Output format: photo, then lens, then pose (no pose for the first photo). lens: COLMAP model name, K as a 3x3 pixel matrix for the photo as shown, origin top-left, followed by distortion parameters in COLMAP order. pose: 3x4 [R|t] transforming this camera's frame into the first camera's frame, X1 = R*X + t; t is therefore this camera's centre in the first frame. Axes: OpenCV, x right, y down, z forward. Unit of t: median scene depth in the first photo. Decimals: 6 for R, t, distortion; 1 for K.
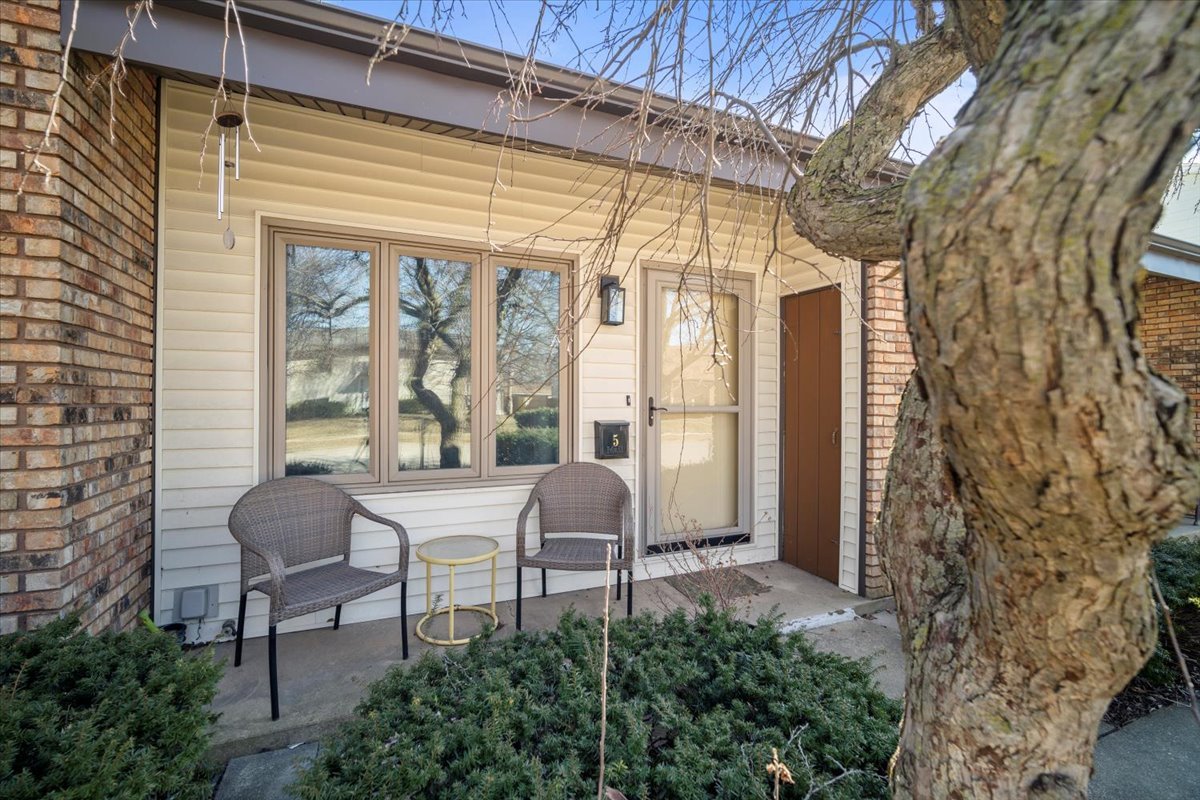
lens RADIAL K [[526.0, 0, 600.0], [0, 526.0, 400.0], [0, 0, 1]] dist [-0.010579, 0.000803]
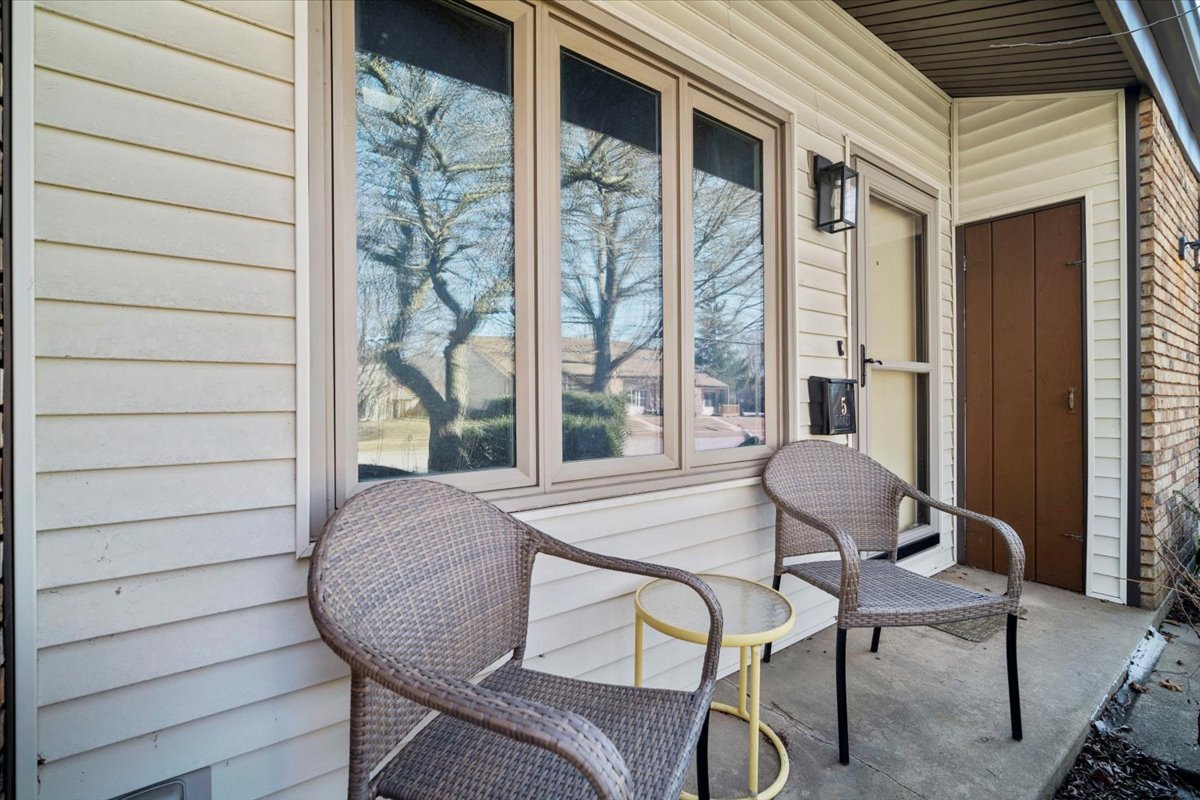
lens RADIAL K [[525.6, 0, 601.9], [0, 525.6, 392.7], [0, 0, 1]] dist [-0.014479, 0.004926]
pose [[0.975384, -0.008568, 0.220348, -0.404947], [0.011163, 0.999882, -0.010532, 0.063612], [-0.220232, 0.012733, 0.975365, 0.425003]]
